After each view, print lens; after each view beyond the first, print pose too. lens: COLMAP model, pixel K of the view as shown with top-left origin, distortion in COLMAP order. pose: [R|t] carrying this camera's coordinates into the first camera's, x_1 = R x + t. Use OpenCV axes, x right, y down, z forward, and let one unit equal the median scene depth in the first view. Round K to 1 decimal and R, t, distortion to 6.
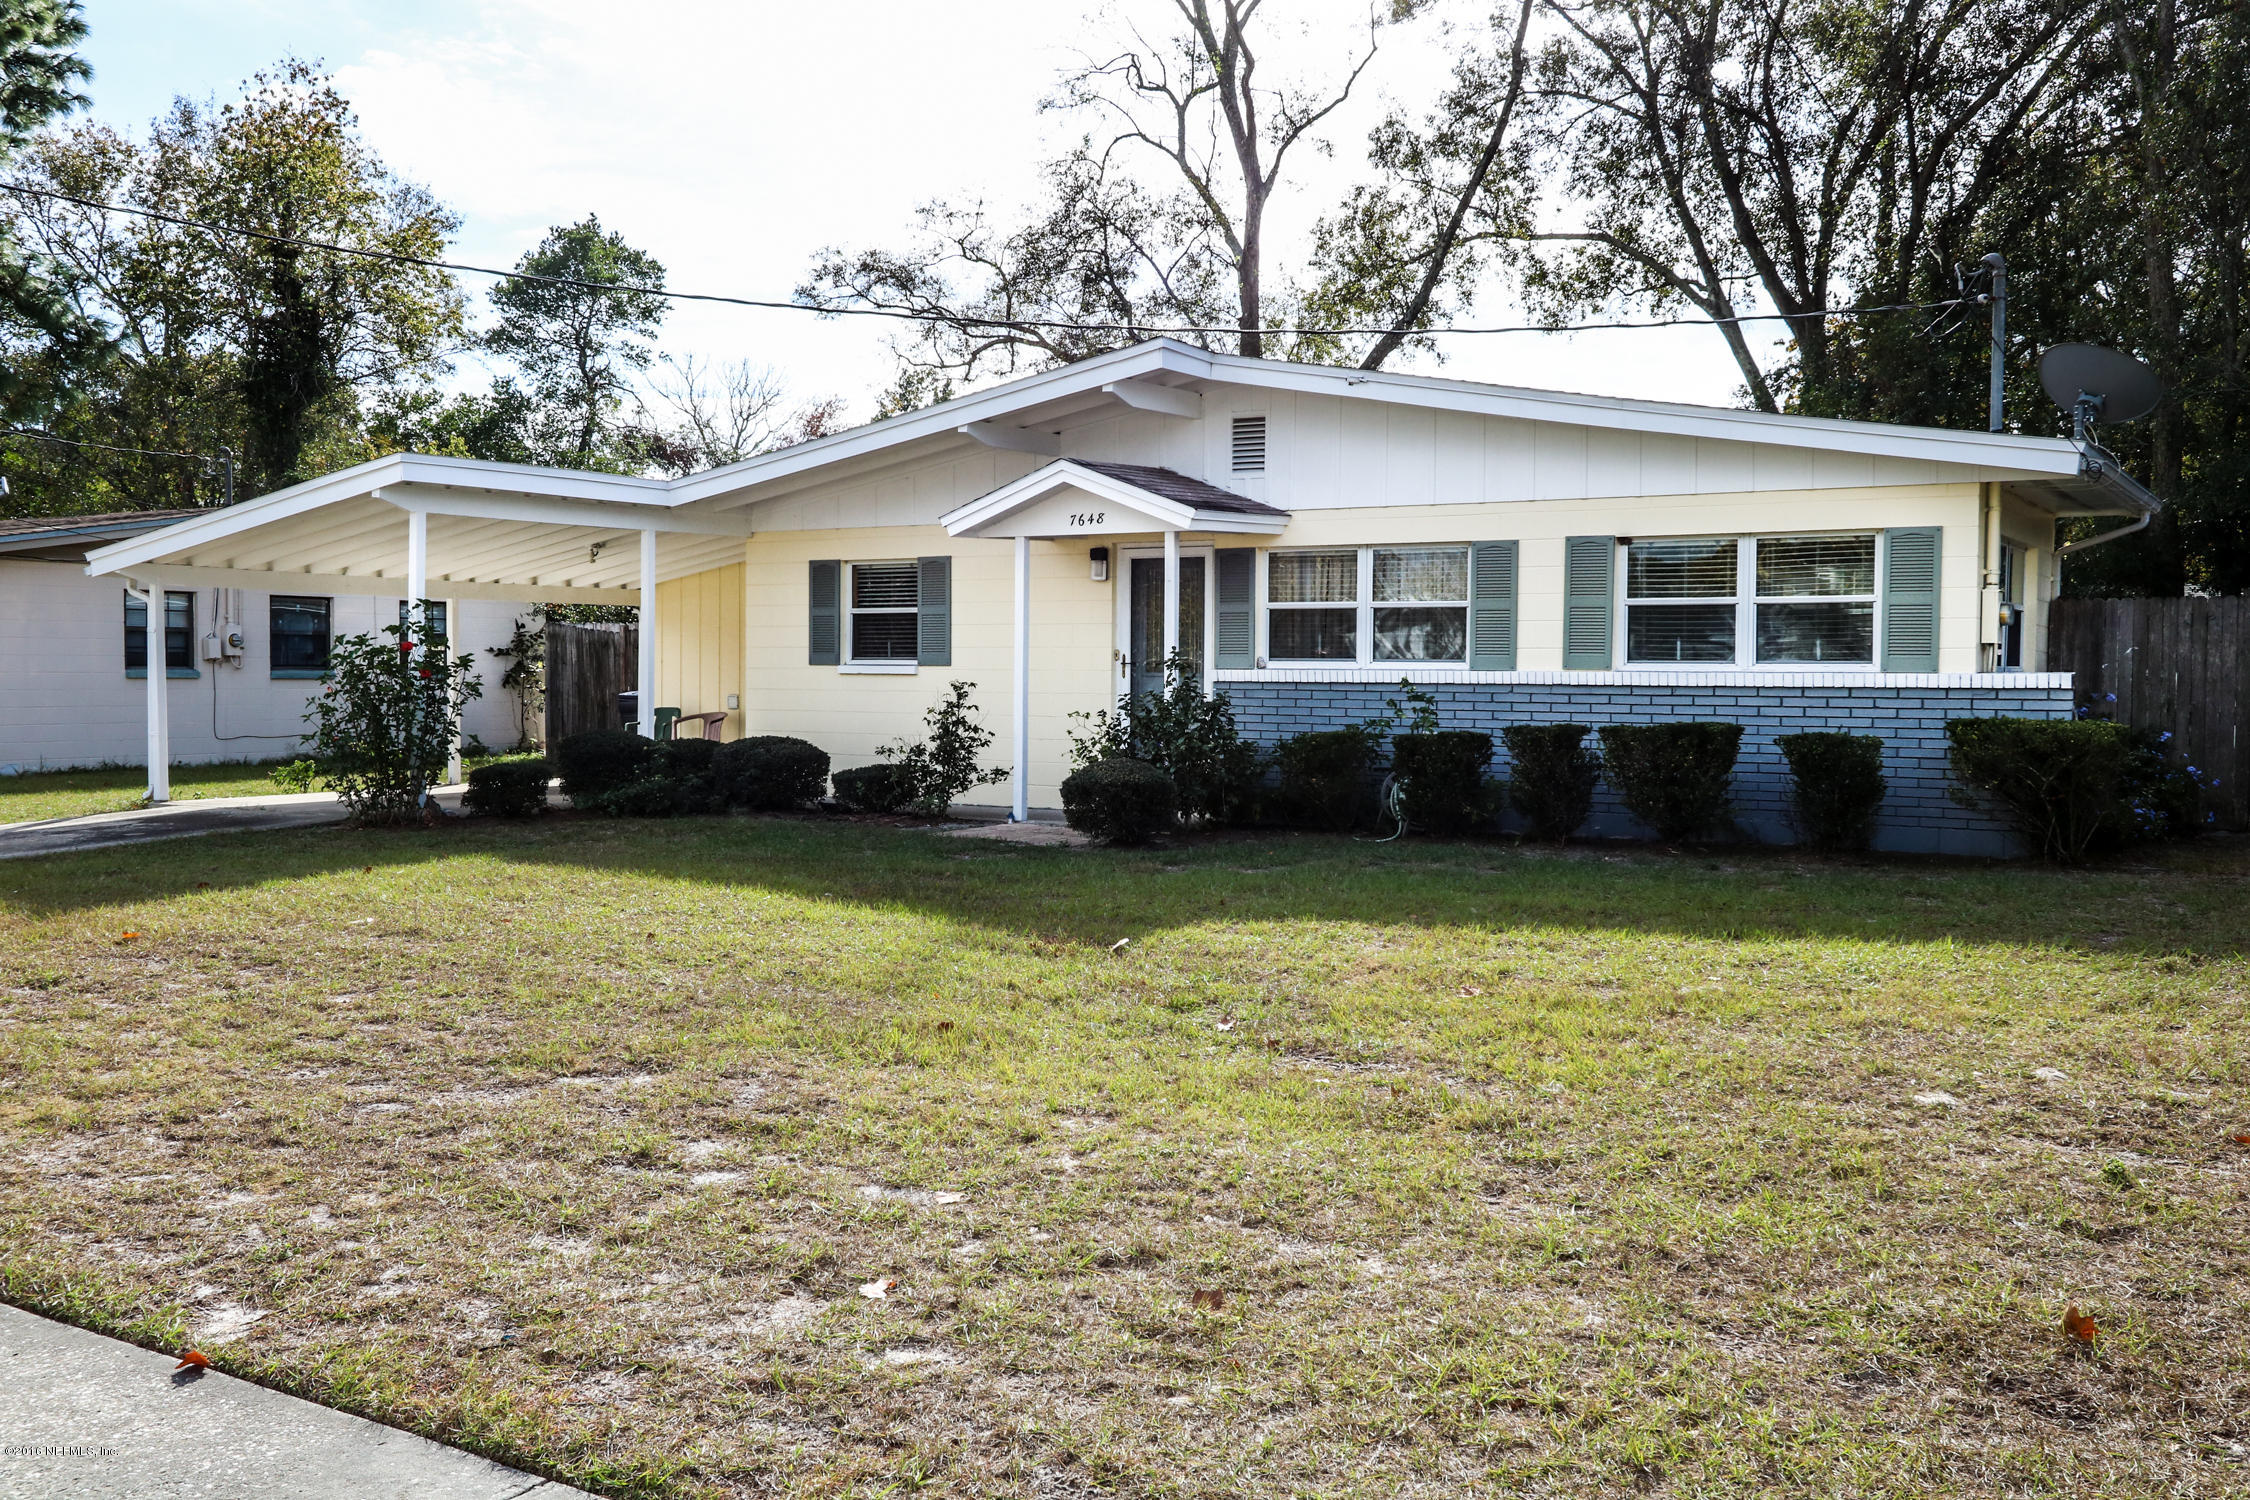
lens RADIAL K [[1930.8, 0, 1125.0], [0, 1930.8, 750.0], [0, 0, 1]] dist [-0.021368, -0.002123]
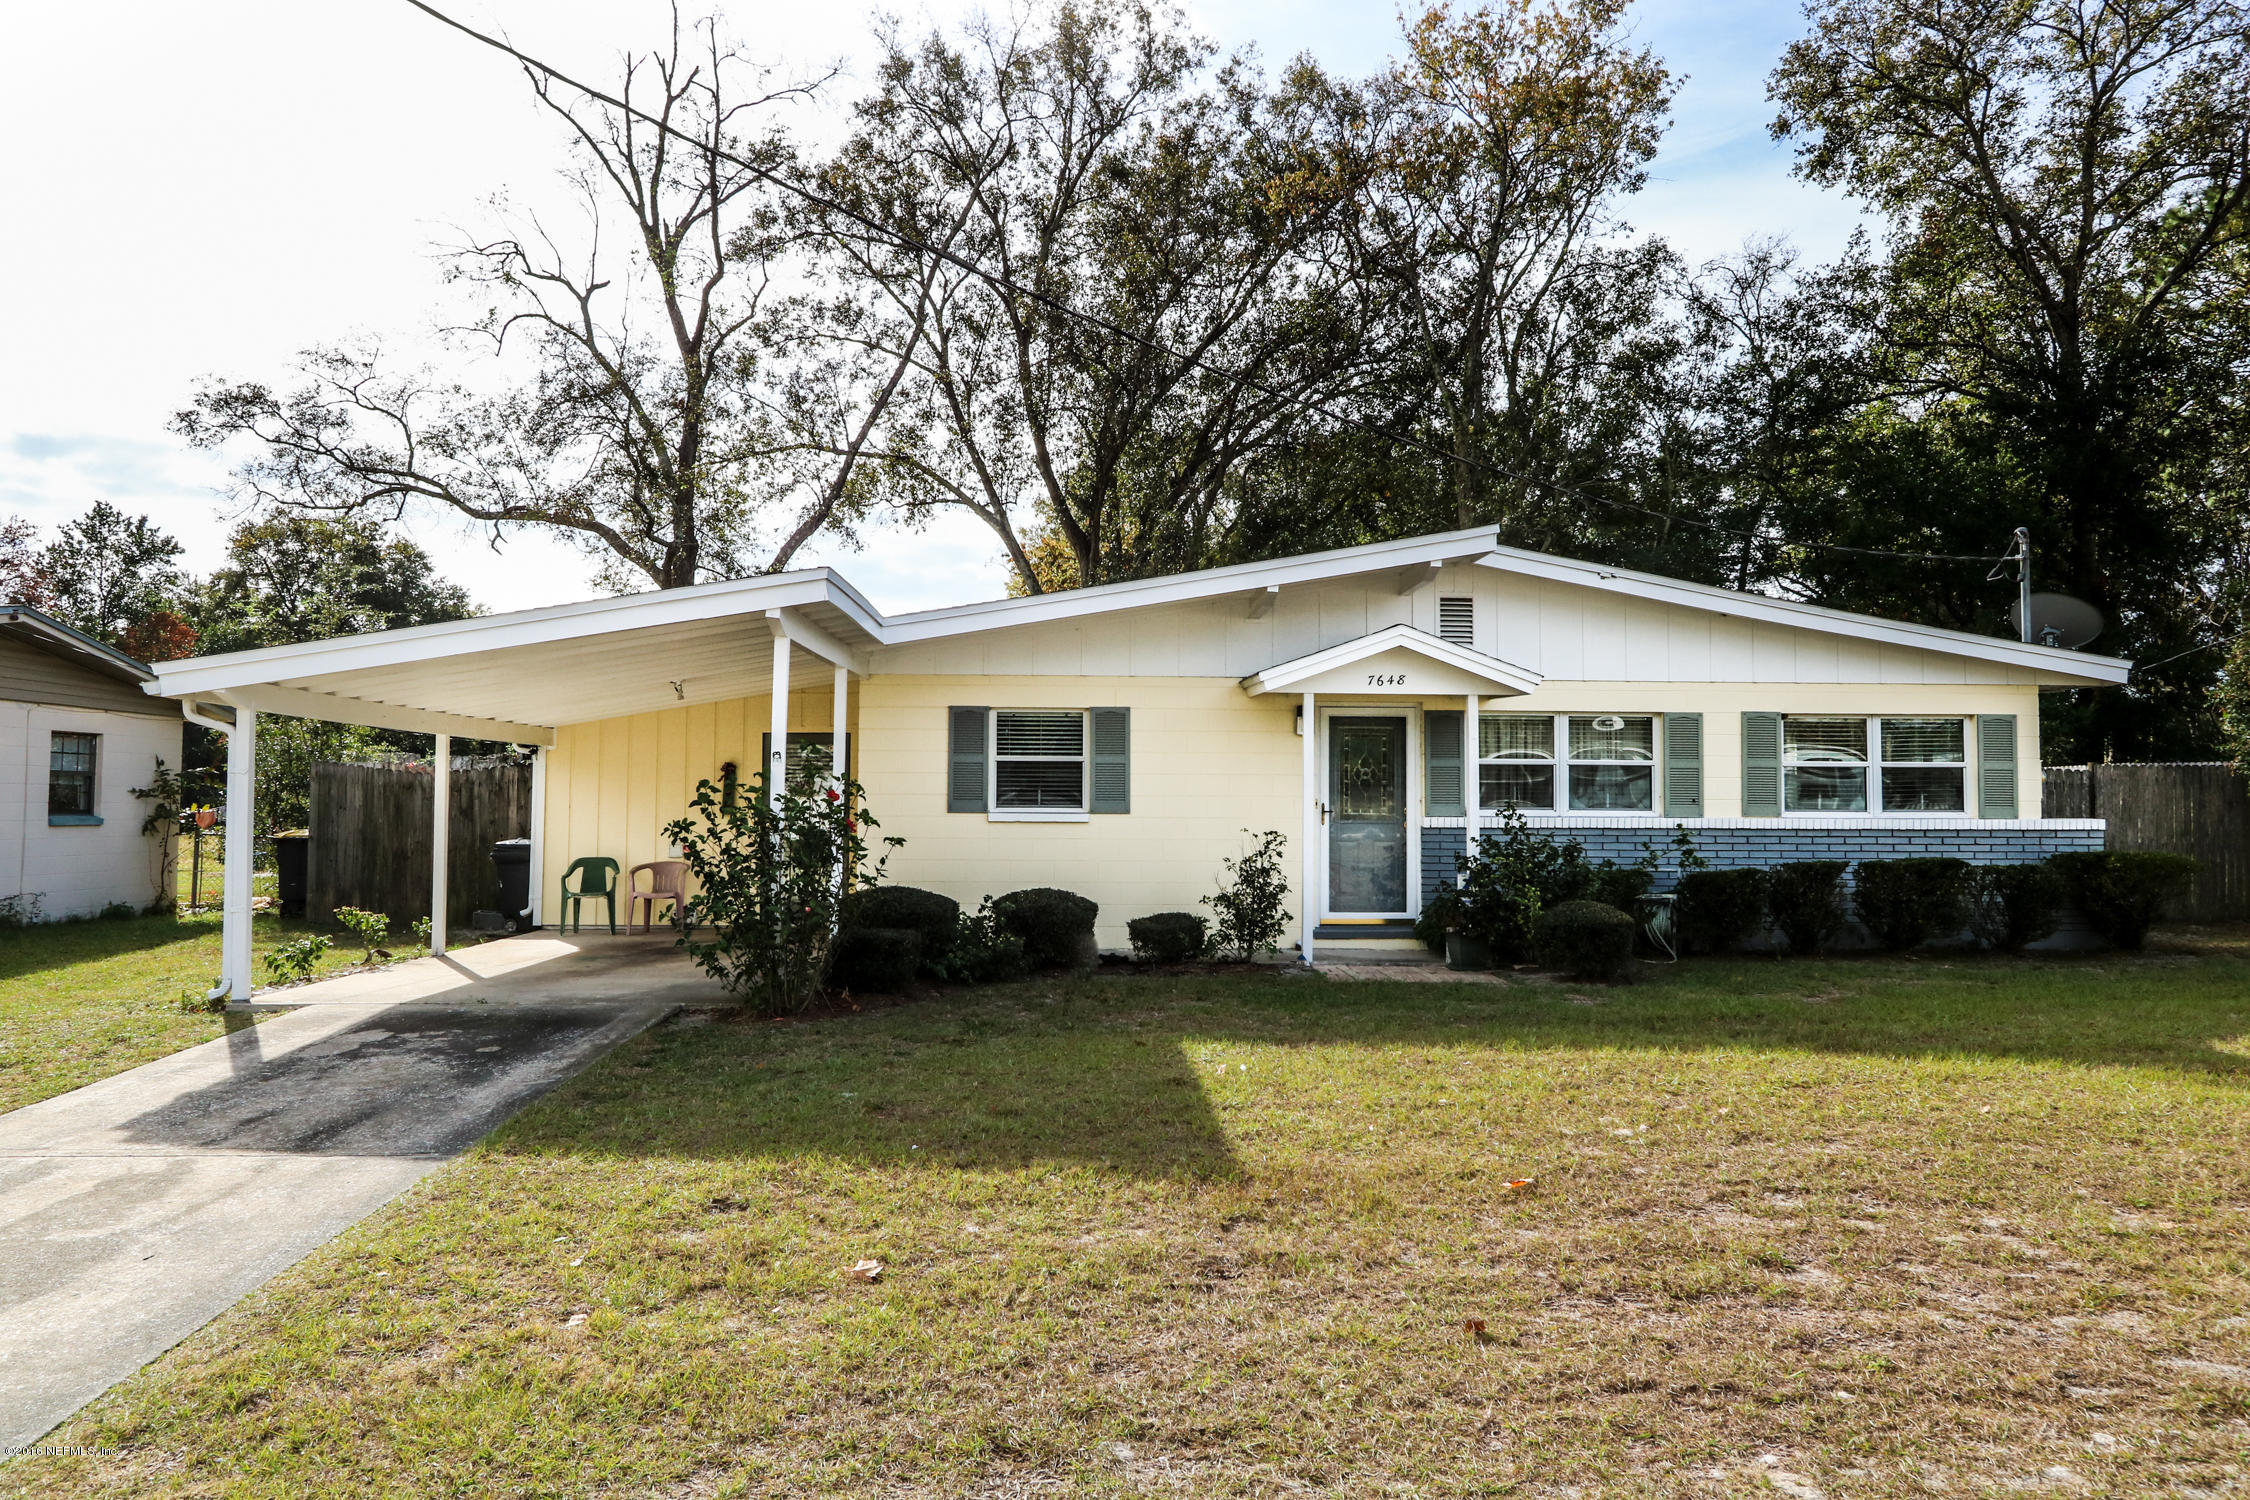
lens RADIAL K [[1573.8, 0, 1125.1], [0, 1573.8, 716.7], [0, 0, 1]] dist [-0.017737, 0.000292]
pose [[0.831271, 0.032605, 0.554910, -0.621694], [0.023036, 0.995400, -0.092996, -0.019126], [-0.555389, 0.090088, 0.826696, 0.341749]]
